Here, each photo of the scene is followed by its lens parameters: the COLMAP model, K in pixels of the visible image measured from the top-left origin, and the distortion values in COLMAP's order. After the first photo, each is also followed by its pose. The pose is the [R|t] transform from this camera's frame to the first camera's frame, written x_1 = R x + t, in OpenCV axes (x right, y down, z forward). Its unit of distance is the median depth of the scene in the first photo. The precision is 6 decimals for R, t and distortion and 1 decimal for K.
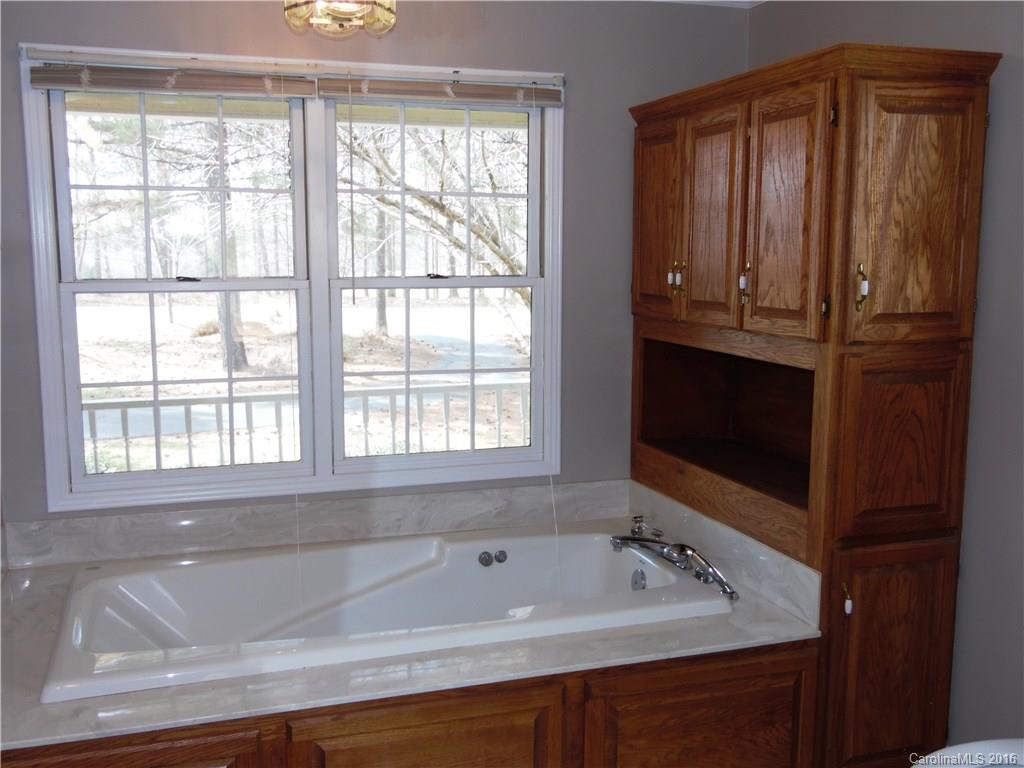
lens RADIAL K [[1007.6, 0, 513.2], [0, 1007.6, 384.2], [0, 0, 1]] dist [0.007625, 0.000000]
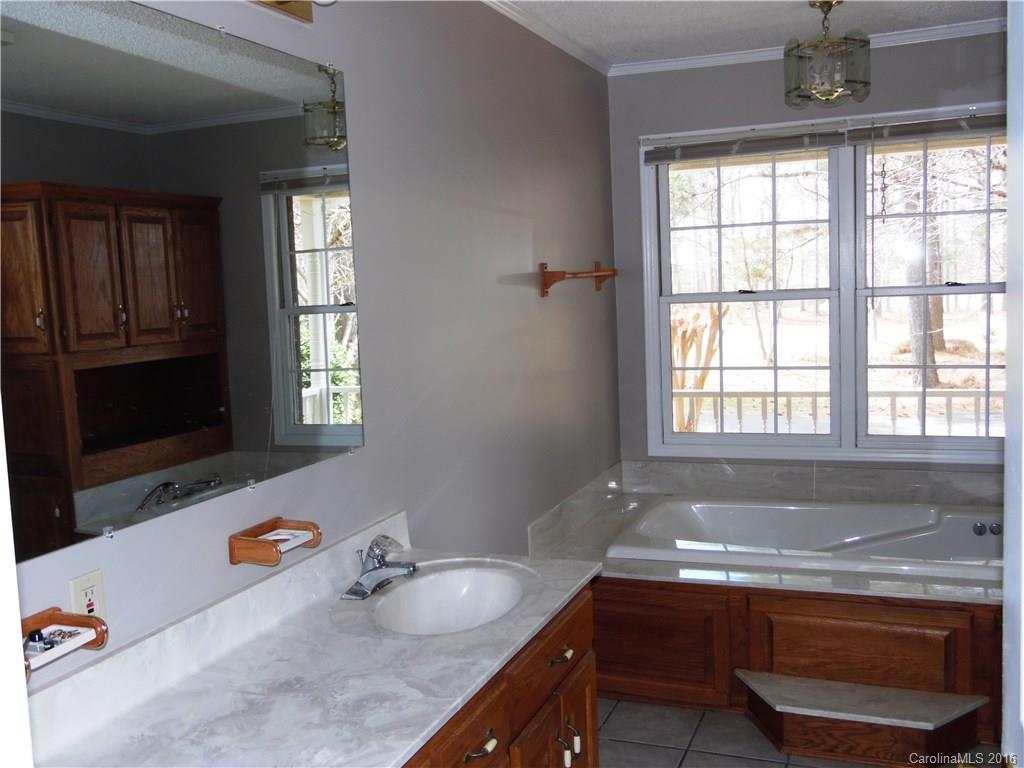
lens RADIAL K [[1007.6, 0, 511.6], [0, 1007.6, 384.2], [0, 0, 1]] dist [0.007625, 0.000000]
pose [[0.772259, 0.030944, -0.634554, 0.299174], [-0.043536, 0.999043, -0.004266, 0.038985], [0.633815, 0.030920, 0.772866, -0.238930]]
